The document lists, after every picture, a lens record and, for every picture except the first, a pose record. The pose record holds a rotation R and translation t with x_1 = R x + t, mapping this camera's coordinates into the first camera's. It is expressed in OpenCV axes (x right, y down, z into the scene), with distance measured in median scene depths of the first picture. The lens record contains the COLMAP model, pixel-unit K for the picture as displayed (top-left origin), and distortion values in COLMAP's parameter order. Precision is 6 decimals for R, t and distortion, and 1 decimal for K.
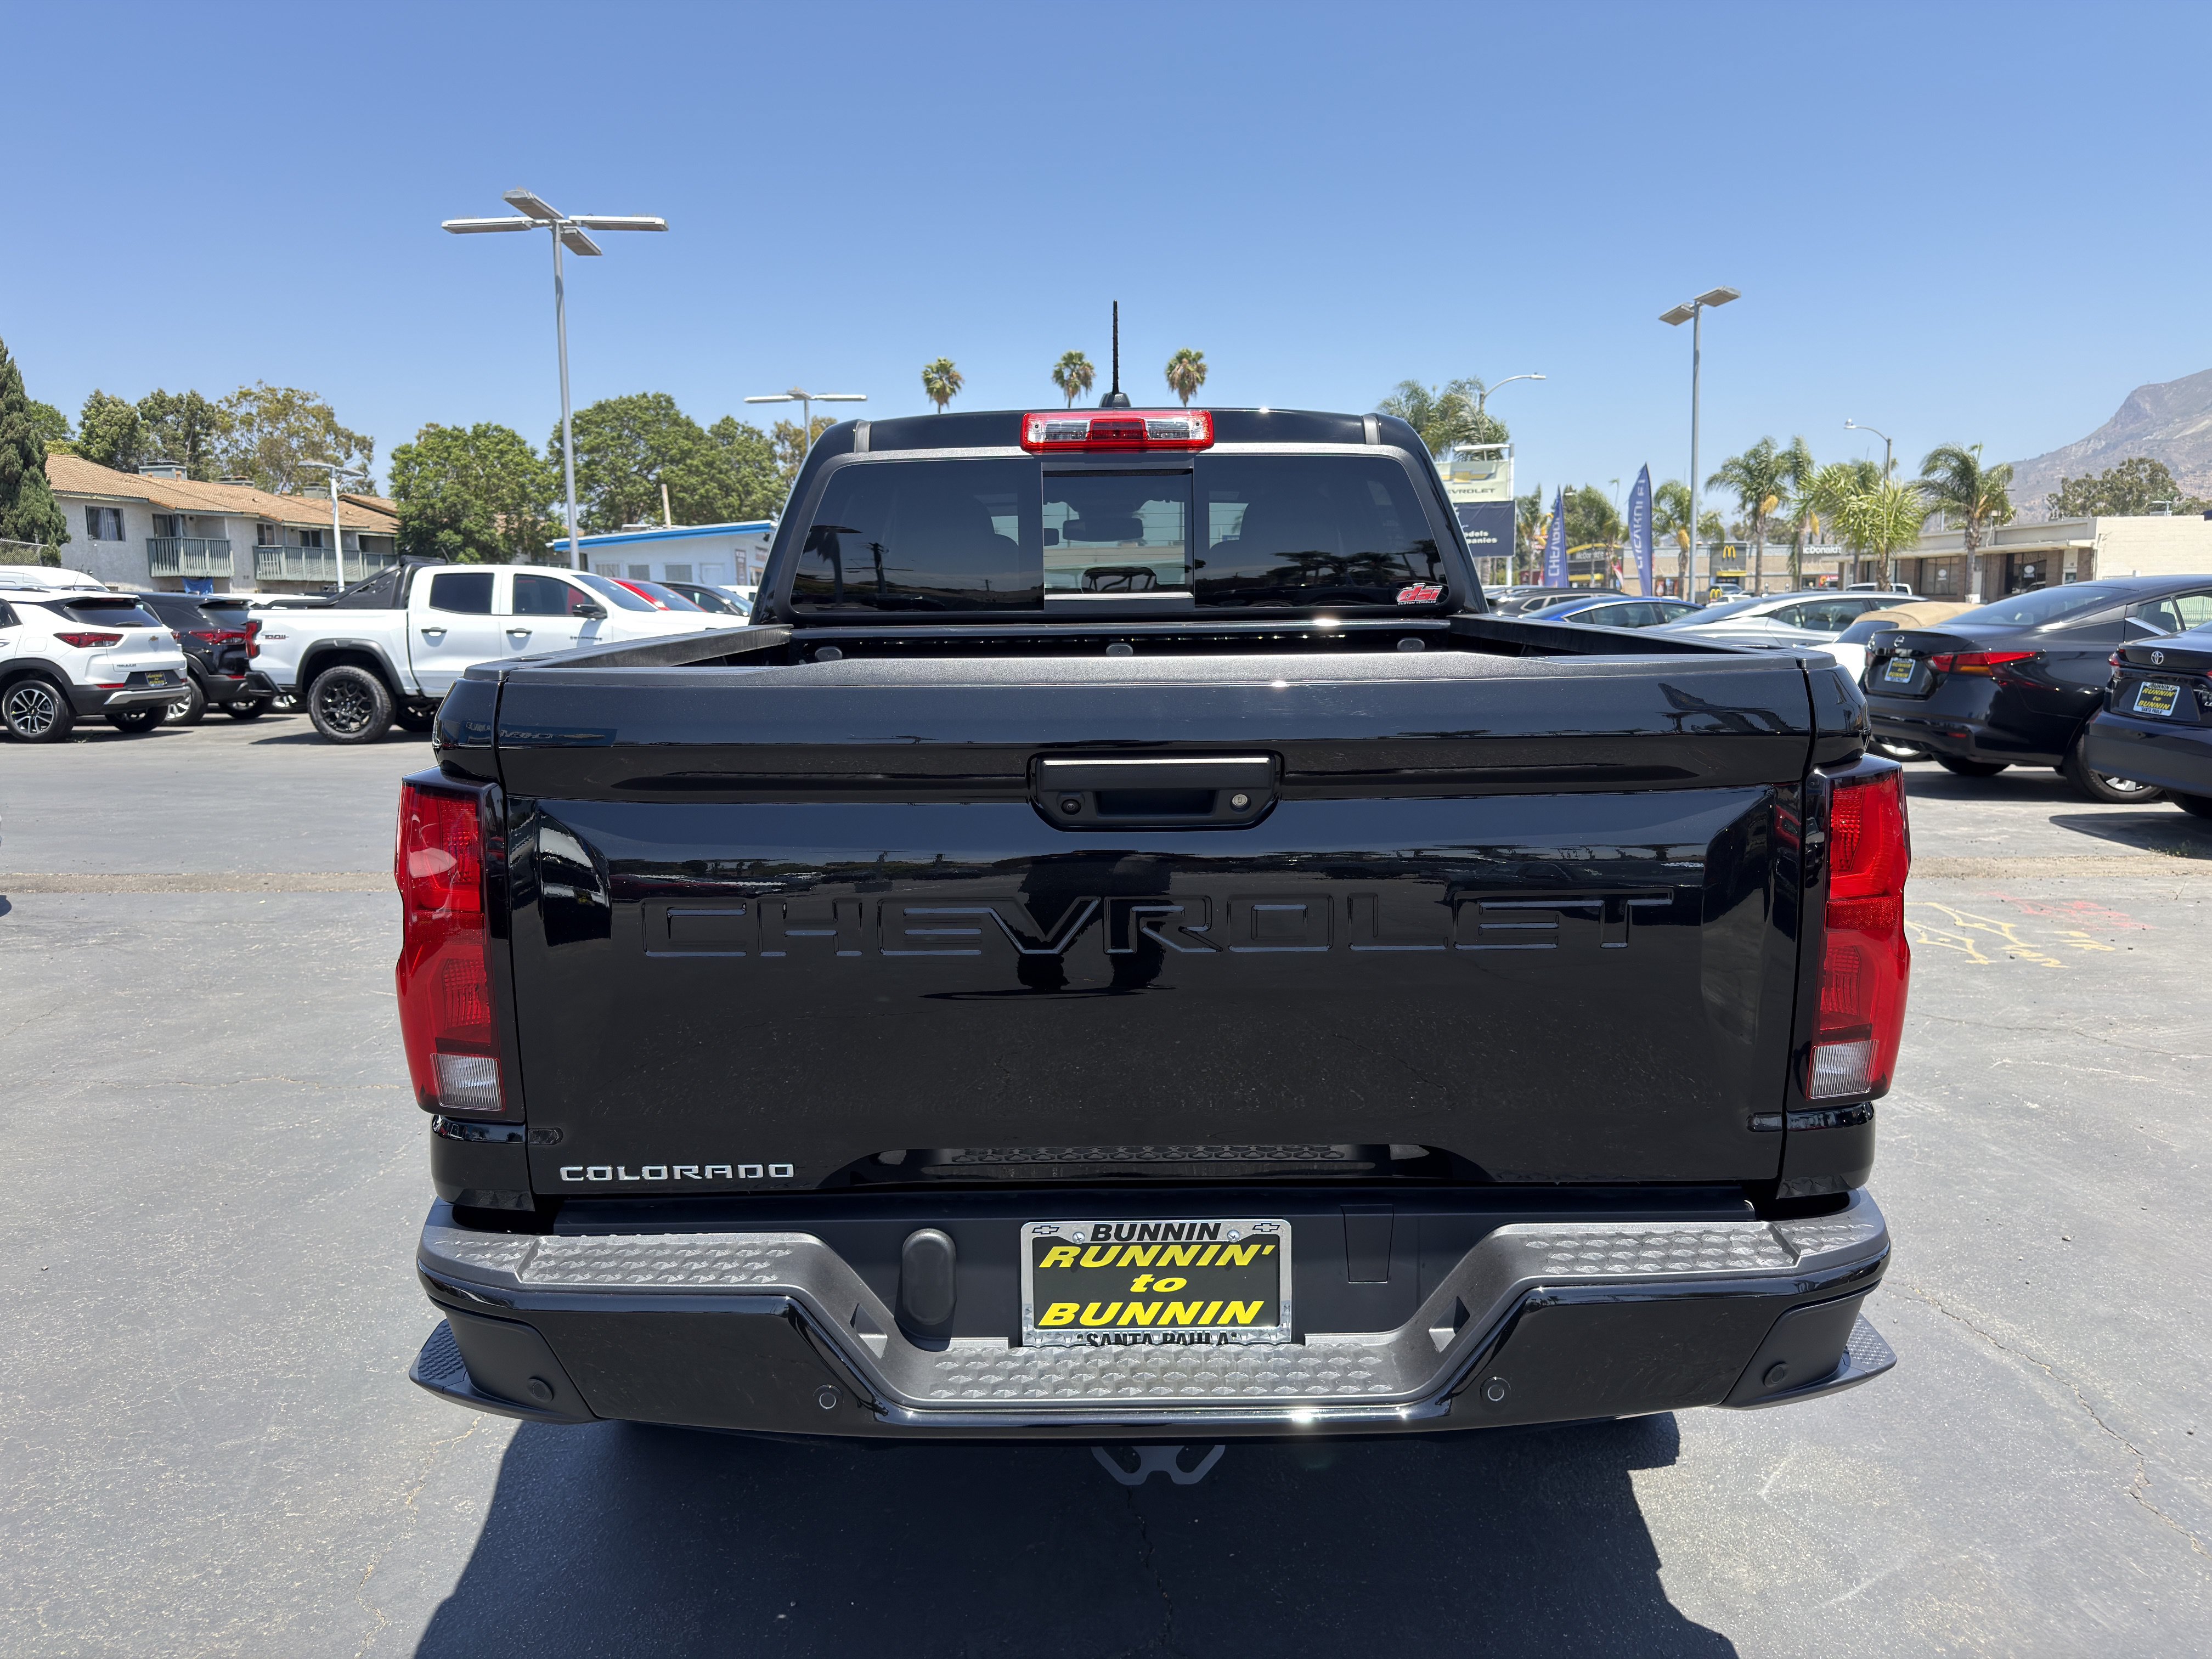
lens RADIAL K [[1610.2, 0, 1085.7], [0, 1610.2, 828.4], [0, 0, 1]] dist [0.037144, -0.053896]
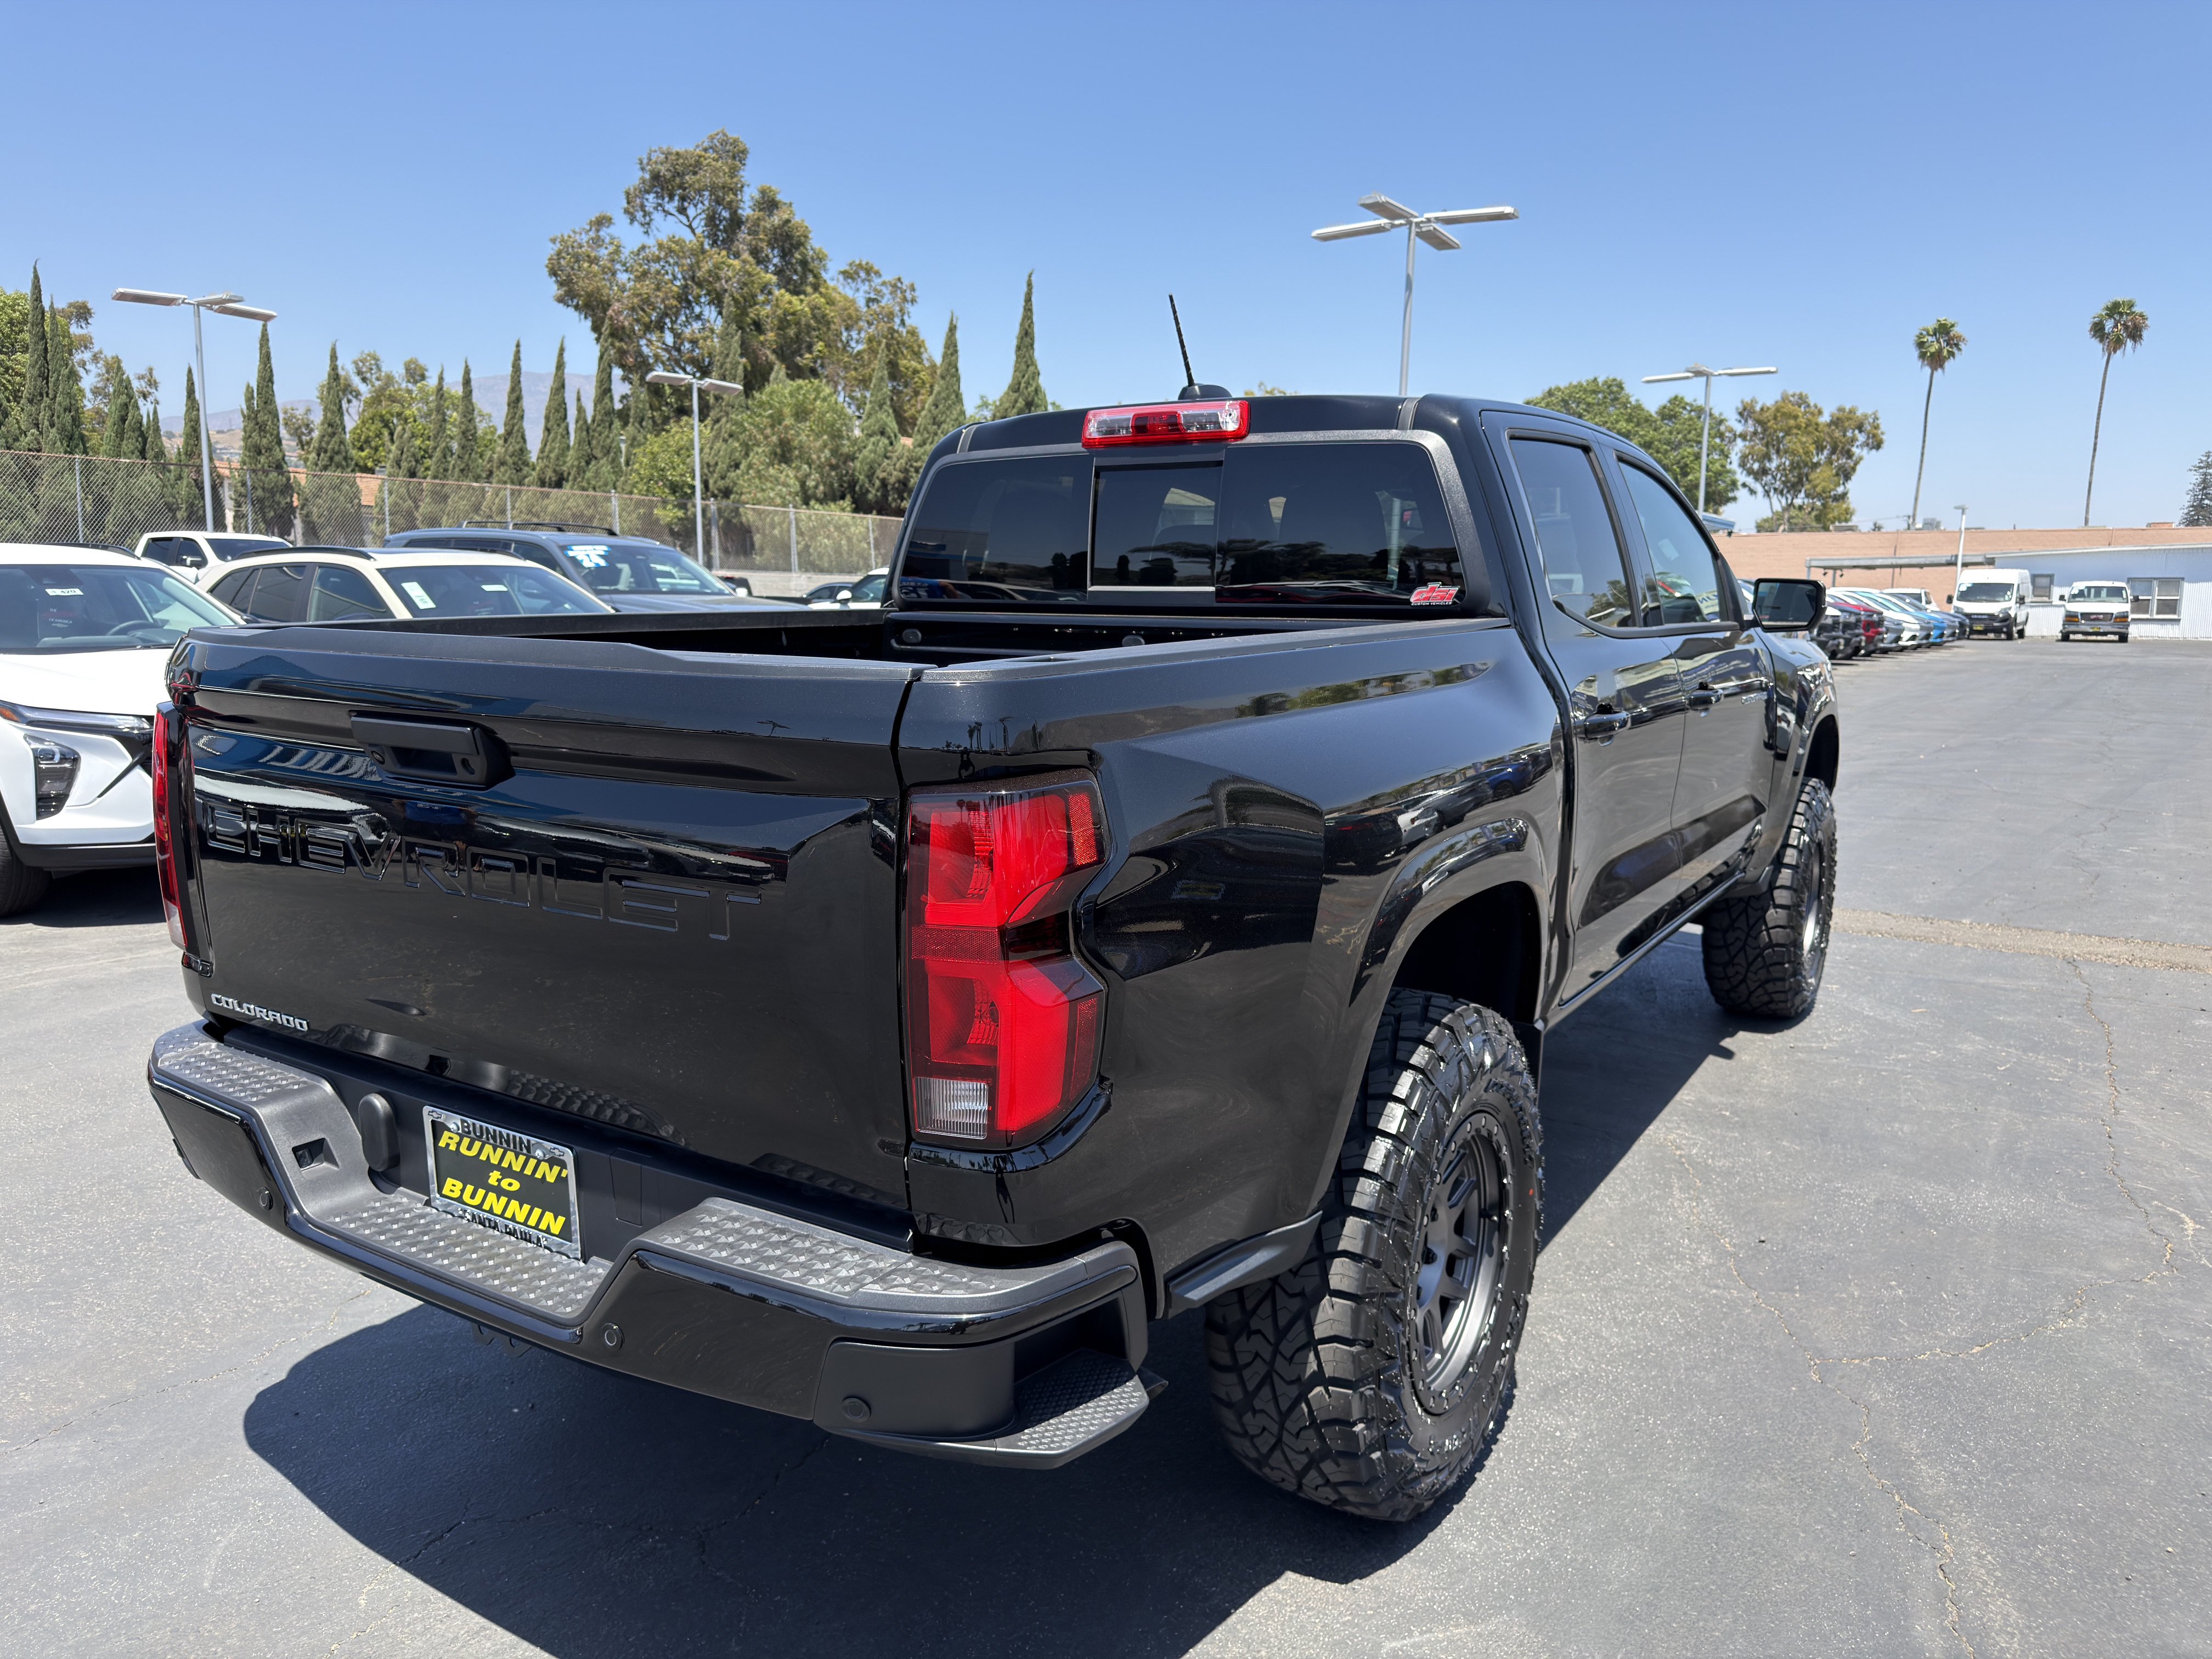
lens RADIAL K [[1611.9, 0, 1115.0], [0, 1611.9, 826.9], [0, 0, 1]] dist [0.030441, -0.042026]
pose [[0.828258, 0.102604, -0.550873, 1.020574], [-0.097704, 0.994477, 0.038327, -0.058796], [0.551764, 0.022078, 0.833708, 0.265953]]
